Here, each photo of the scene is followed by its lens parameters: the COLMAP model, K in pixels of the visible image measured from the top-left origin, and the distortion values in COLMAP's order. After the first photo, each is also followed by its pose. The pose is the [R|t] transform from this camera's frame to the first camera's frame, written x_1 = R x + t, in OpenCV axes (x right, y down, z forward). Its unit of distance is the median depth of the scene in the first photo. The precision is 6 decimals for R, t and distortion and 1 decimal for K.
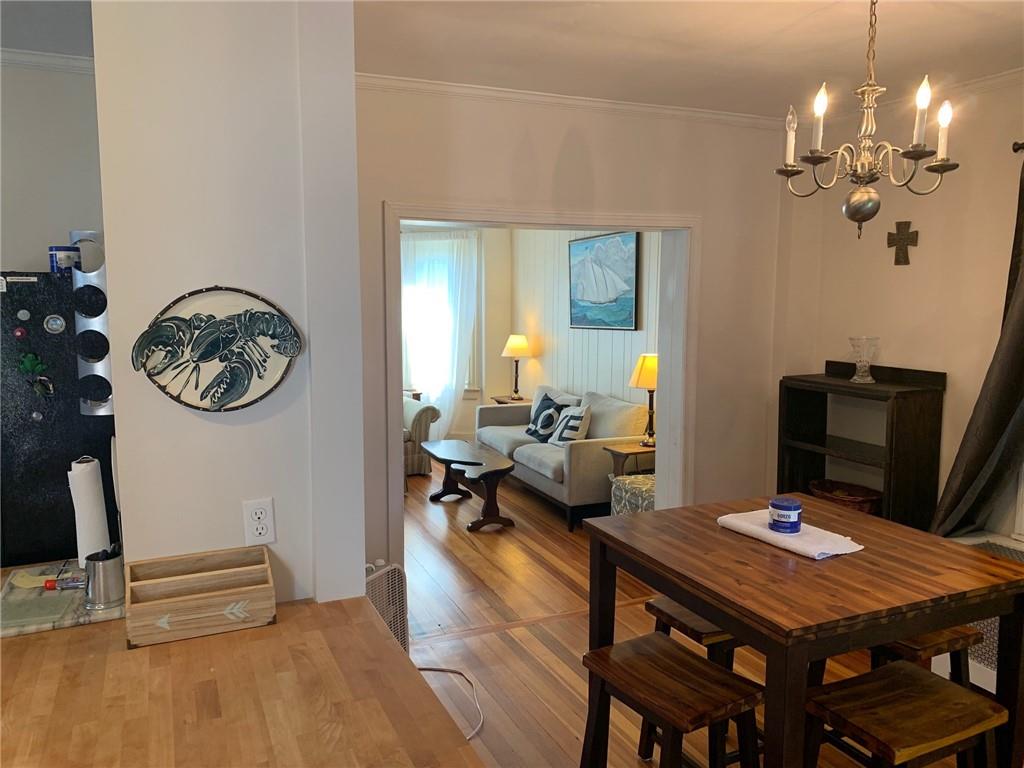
lens RADIAL K [[792.7, 0, 509.7], [0, 792.7, 371.6], [0, 0, 1]] dist [0.001823, 0.006147]
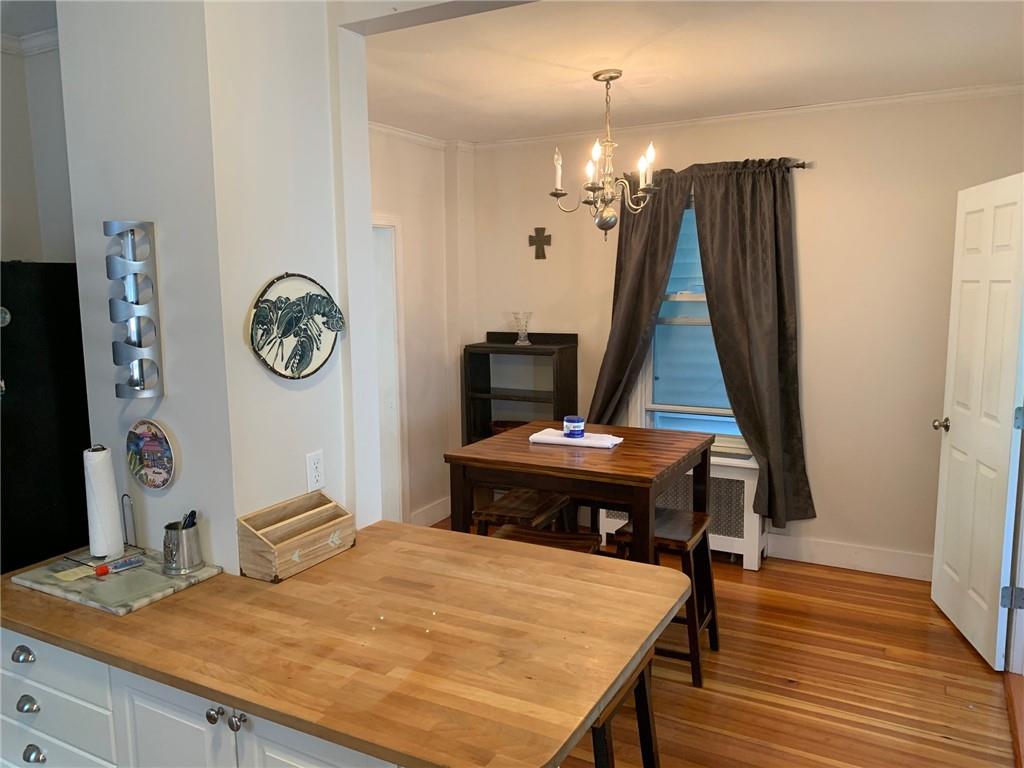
lens RADIAL K [[776.1, 0, 512.0], [0, 776.1, 384.0], [0, 0, 1]] dist [0.021946, 0.000733]
pose [[0.793871, -0.092114, 0.601069, -0.797265], [0.077034, 0.995731, 0.050852, 0.022890], [-0.603187, 0.005932, 0.797578, -0.117804]]
